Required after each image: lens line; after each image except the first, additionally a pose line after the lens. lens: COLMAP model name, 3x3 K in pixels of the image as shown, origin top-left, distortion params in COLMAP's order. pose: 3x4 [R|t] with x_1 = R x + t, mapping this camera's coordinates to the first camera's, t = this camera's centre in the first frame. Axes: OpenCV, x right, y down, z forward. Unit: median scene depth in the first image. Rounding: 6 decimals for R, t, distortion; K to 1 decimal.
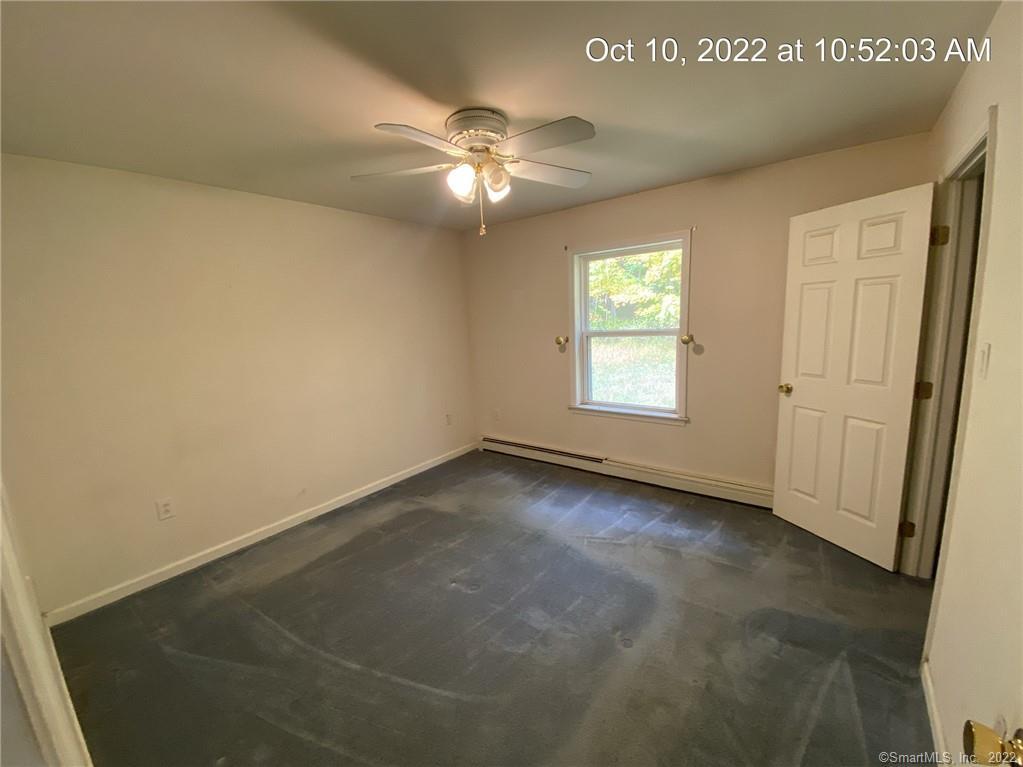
lens RADIAL K [[411.0, 0, 513.4], [0, 411.0, 381.3], [0, 0, 1]] dist [0.050570, -0.039574]
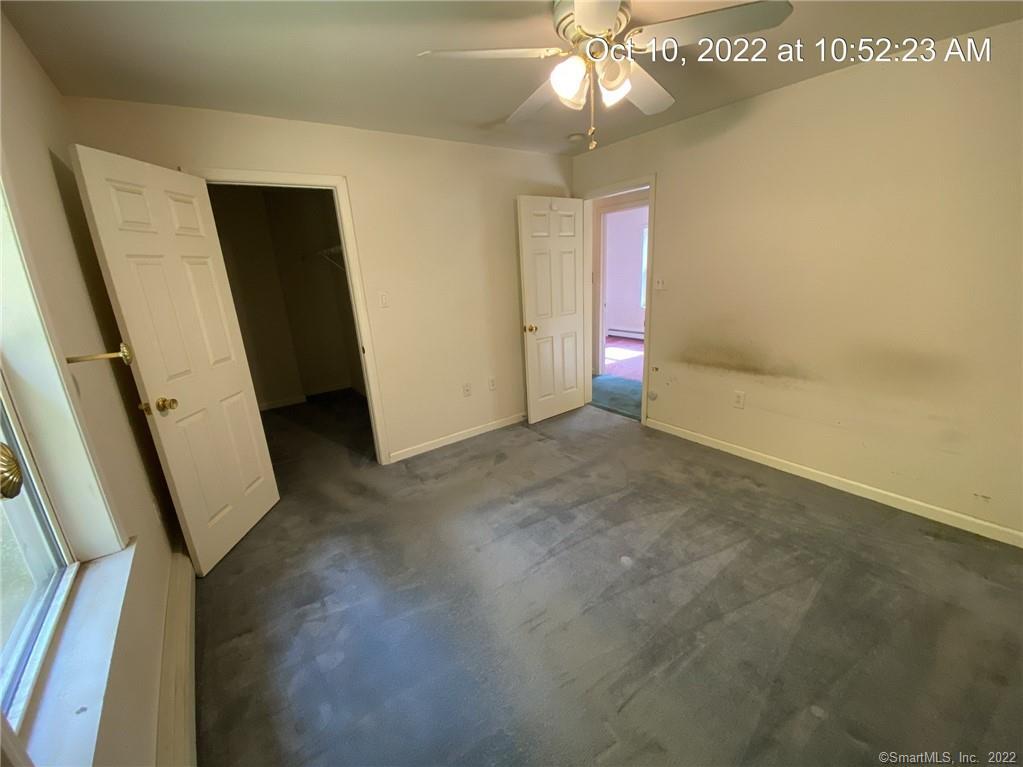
lens RADIAL K [[411.0, 0, 513.4], [0, 411.0, 381.3], [0, 0, 1]] dist [0.050570, -0.039574]
pose [[-0.948873, 0.015614, 0.315272, -0.111605], [0.145075, 0.908613, 0.391632, -0.184811], [-0.280345, 0.417347, -0.864424, 1.274163]]
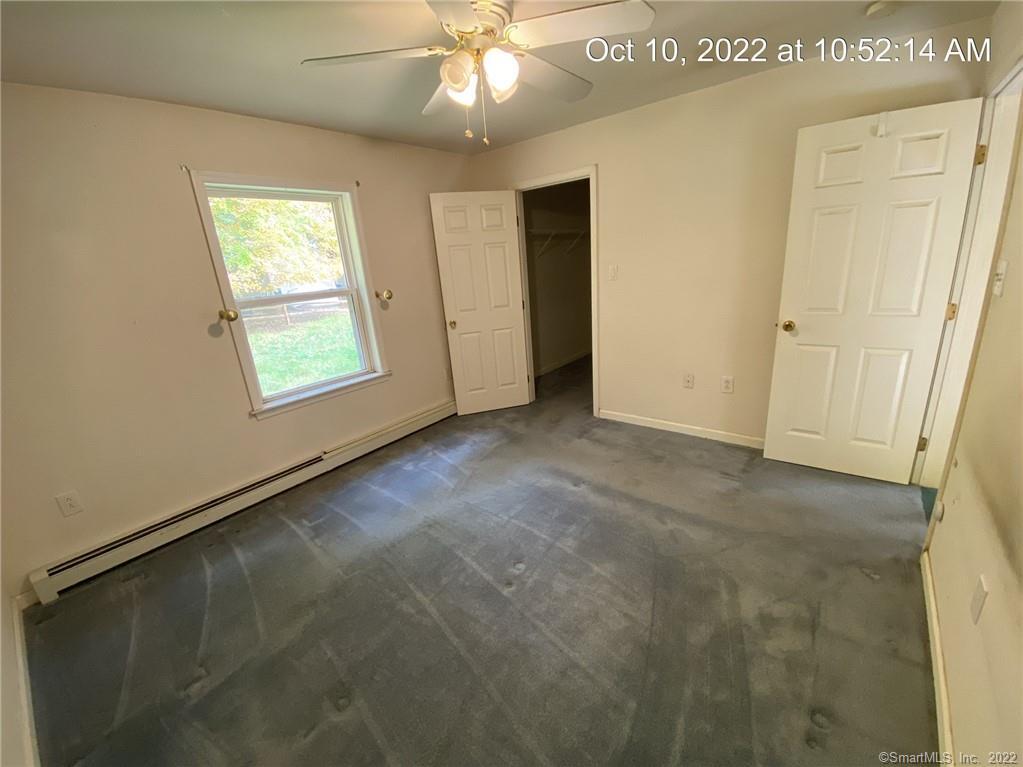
lens RADIAL K [[411.0, 0, 513.4], [0, 411.0, 381.3], [0, 0, 1]] dist [0.050570, -0.039574]
pose [[0.044227, -0.247759, 0.967812, -0.639798], [0.230256, 0.945205, 0.231449, -0.063450], [-0.972124, 0.212608, 0.098852, 0.633477]]
